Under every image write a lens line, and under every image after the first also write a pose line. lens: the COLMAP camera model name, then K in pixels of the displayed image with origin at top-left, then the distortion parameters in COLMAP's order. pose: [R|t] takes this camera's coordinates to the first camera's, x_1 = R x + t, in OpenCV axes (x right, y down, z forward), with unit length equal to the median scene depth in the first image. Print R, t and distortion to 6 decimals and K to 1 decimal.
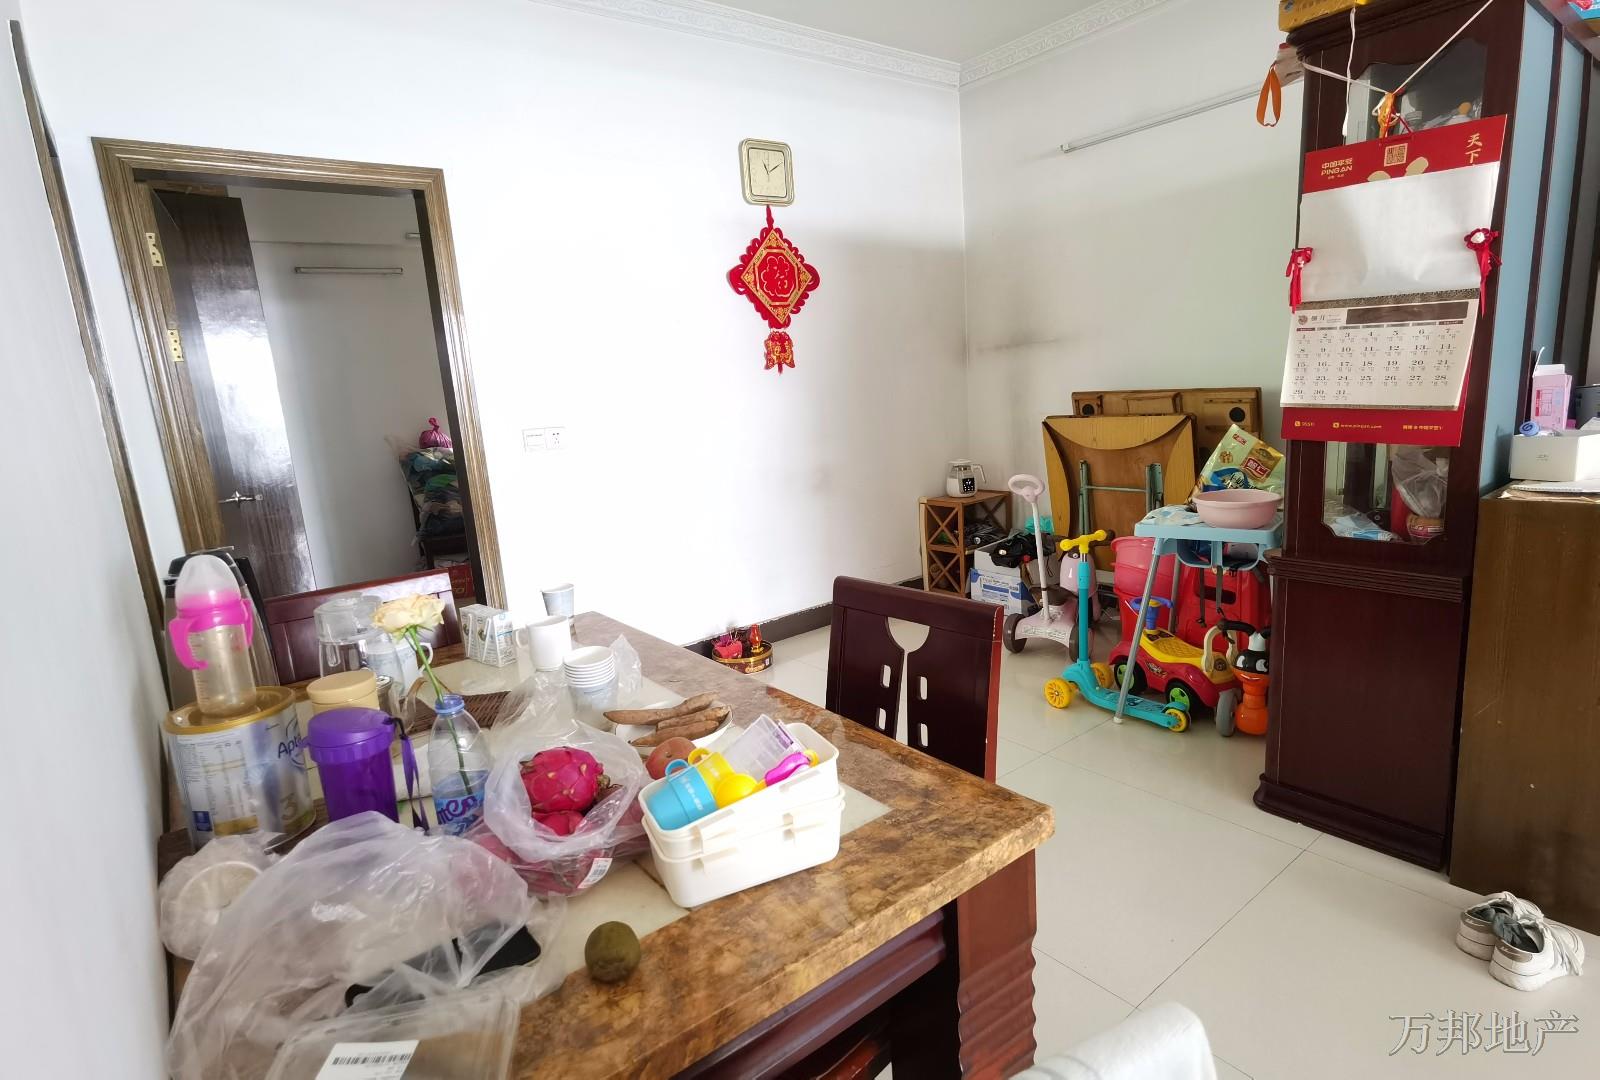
lens RADIAL K [[826.6, 0, 800.0], [0, 826.6, 536.9], [0, 0, 1]] dist [0.005806, 0.001079]
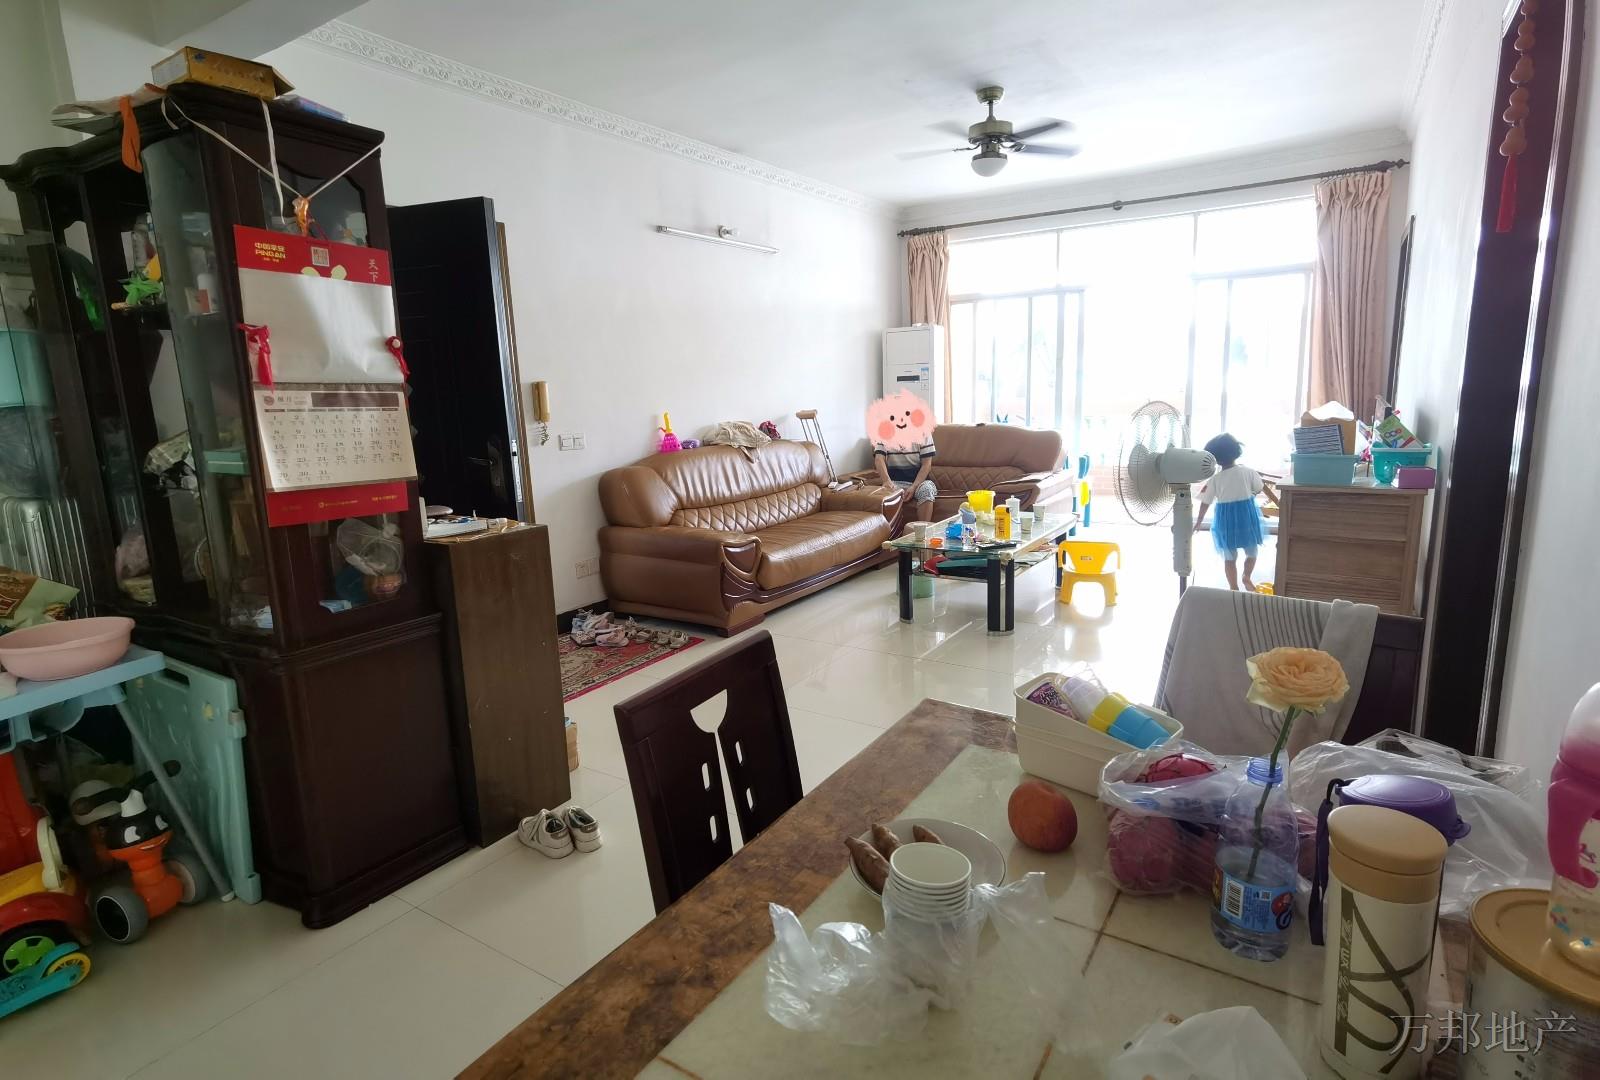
lens RADIAL K [[821.4, 0, 800.2], [0, 821.4, 539.1], [0, 0, 1]] dist [-0.001196, -0.000139]
pose [[-0.324576, -0.089643, 0.941602, -0.522791], [0.245881, 0.953278, 0.175511, -0.135344], [-0.913342, 0.288488, -0.287370, 0.815280]]
